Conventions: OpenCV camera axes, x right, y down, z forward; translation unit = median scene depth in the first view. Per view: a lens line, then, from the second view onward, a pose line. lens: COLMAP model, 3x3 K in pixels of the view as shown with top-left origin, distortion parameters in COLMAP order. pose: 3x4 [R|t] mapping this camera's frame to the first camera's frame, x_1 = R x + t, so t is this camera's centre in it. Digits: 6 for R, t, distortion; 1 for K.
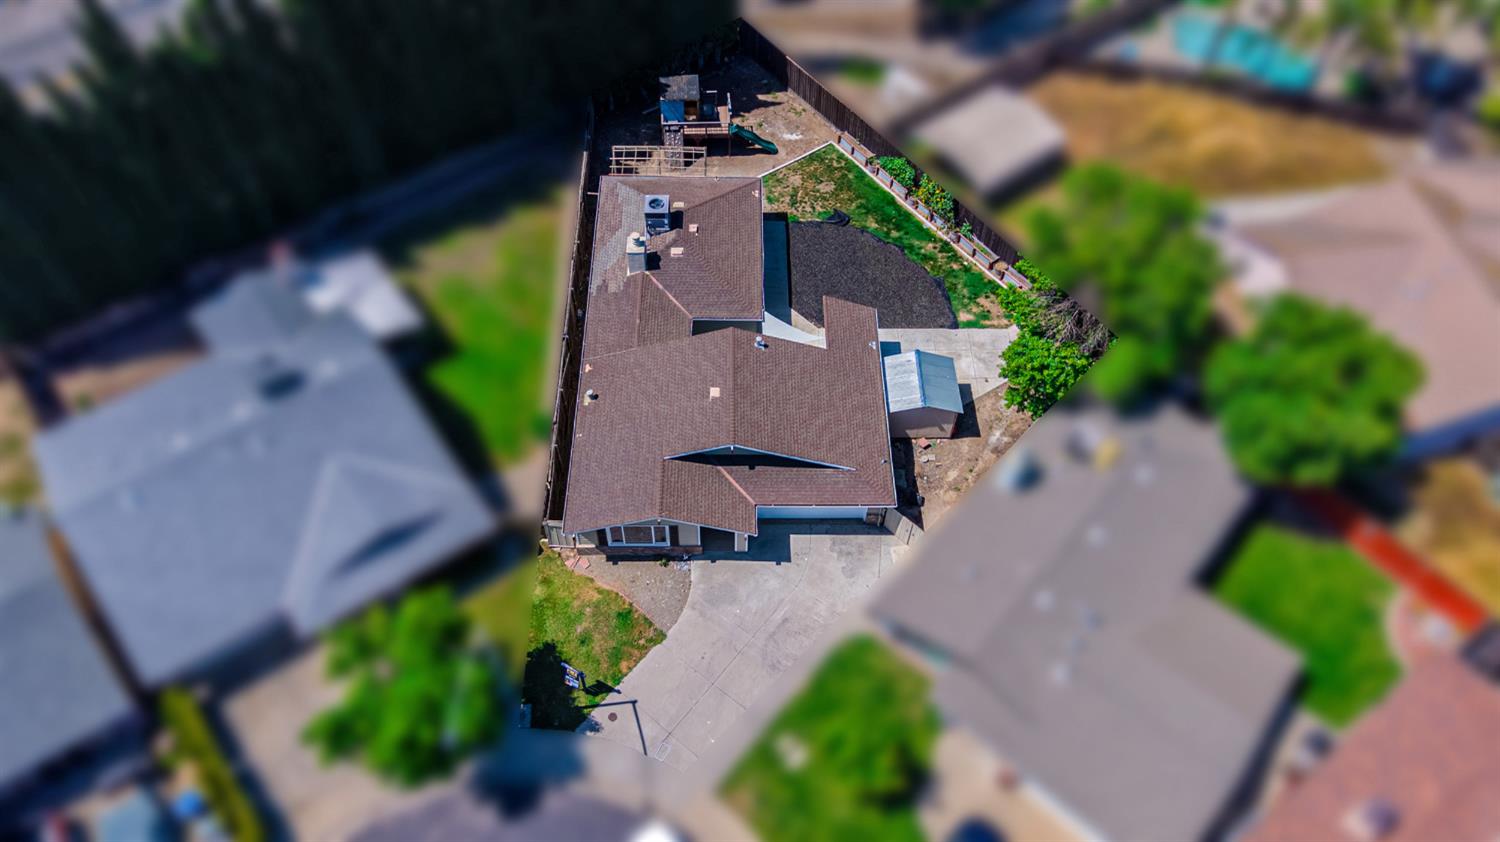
lens RADIAL K [[1122.4, 0, 752.2], [0, 1122.4, 420.0], [0, 0, 1]] dist [0.053603, -0.001061]
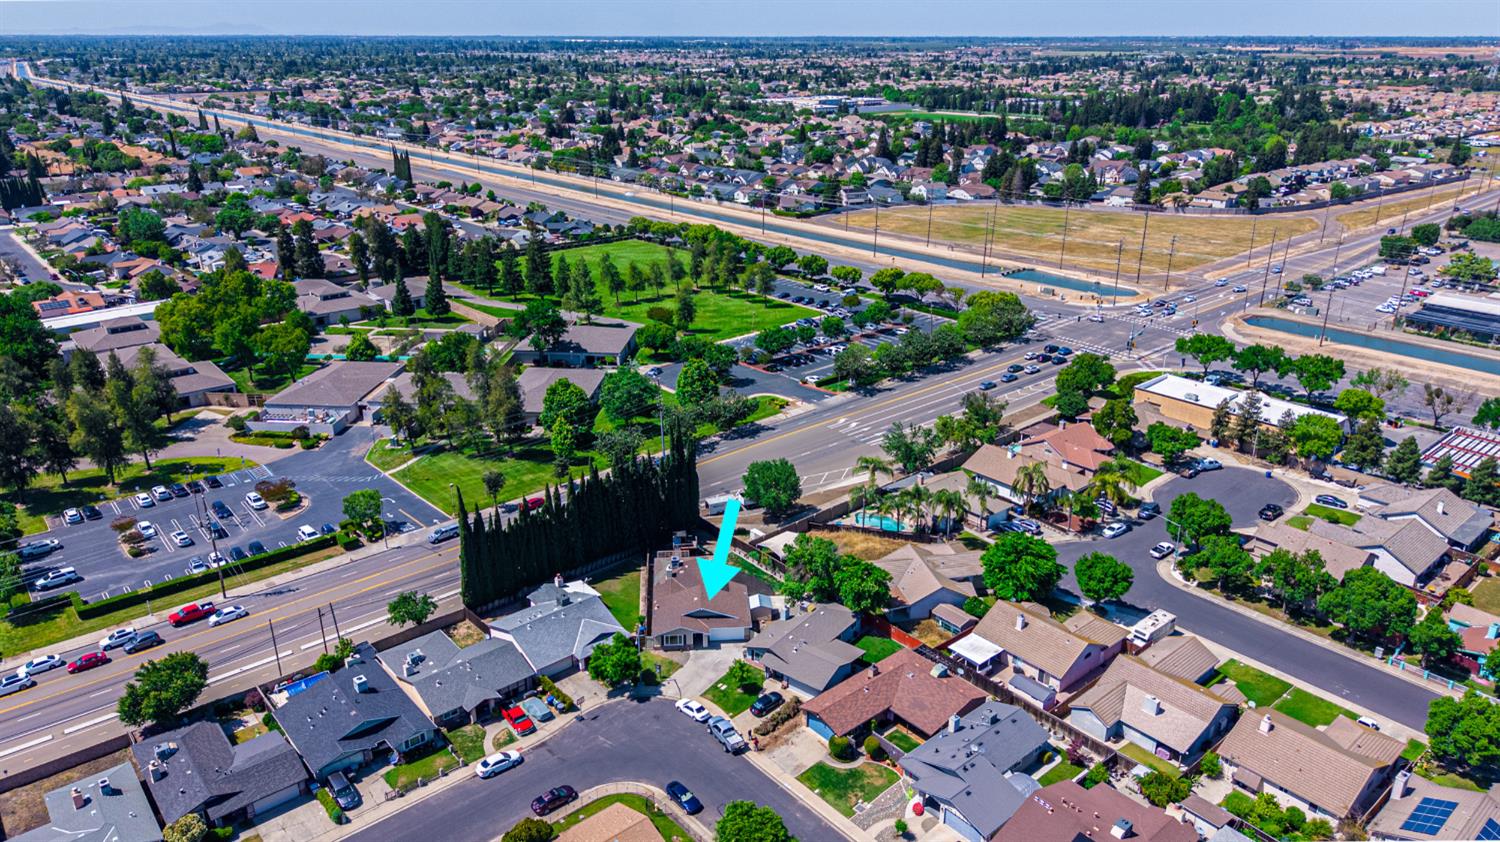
lens RADIAL K [[1122.4, 0, 752.2], [0, 1122.4, 420.0], [0, 0, 1]] dist [0.053603, -0.001061]
pose [[0.997961, -0.038638, 0.050802, -0.012594], [0.059482, 0.851637, -0.520747, 1.083138], [-0.023145, 0.522707, 0.852198, -1.815991]]
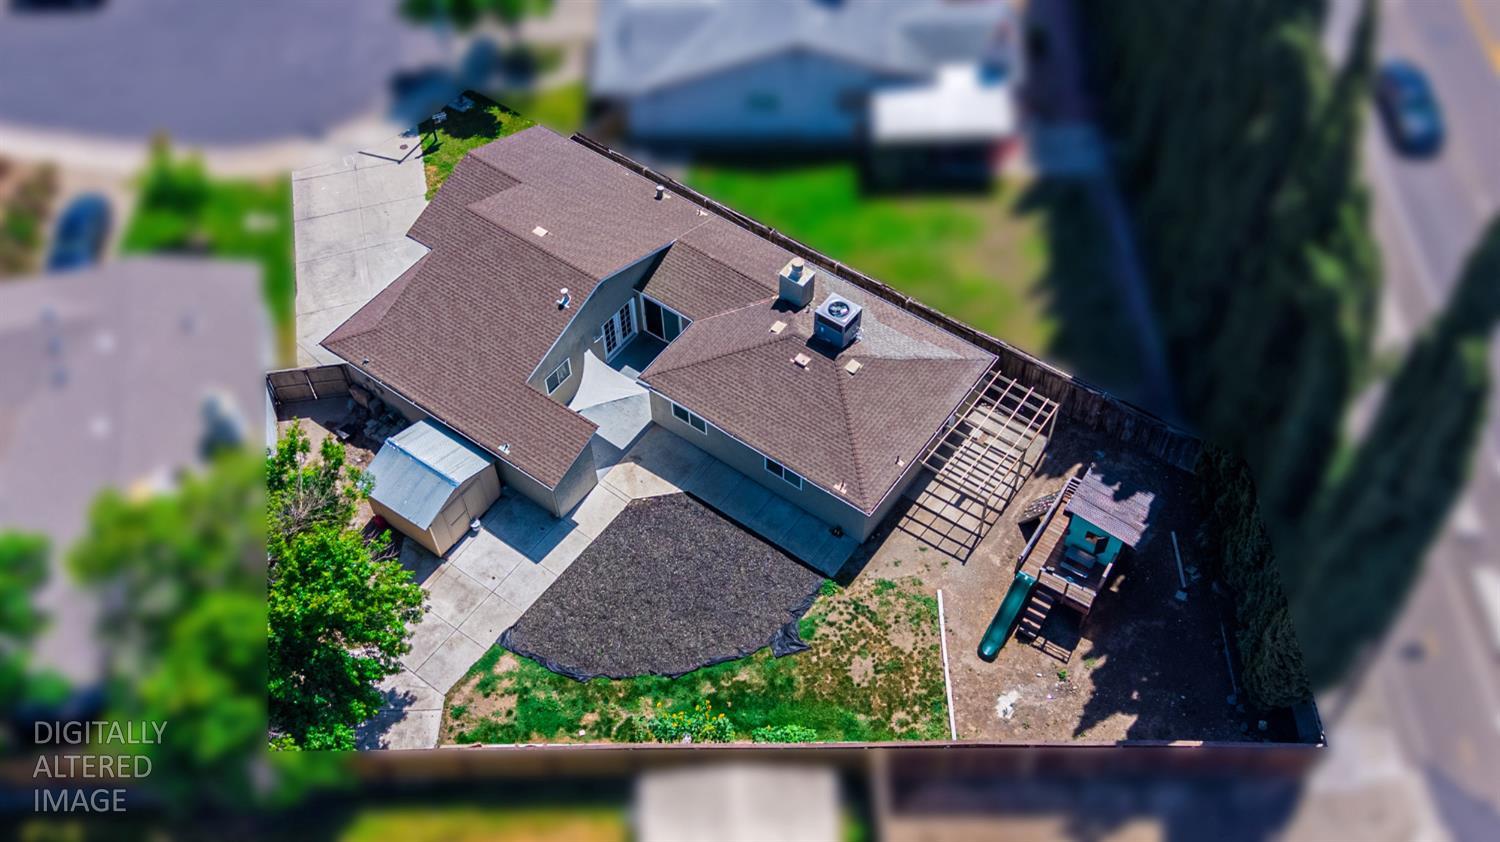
lens RADIAL K [[1392.1, 0, 753.9], [0, 1392.1, 417.0], [0, 0, 1]] dist [0.073277, -0.004355]
pose [[-0.594837, 0.632786, -0.495733, 0.414801], [-0.636651, 0.005645, 0.771132, -0.807198], [0.490759, 0.774307, 0.399506, 0.636855]]
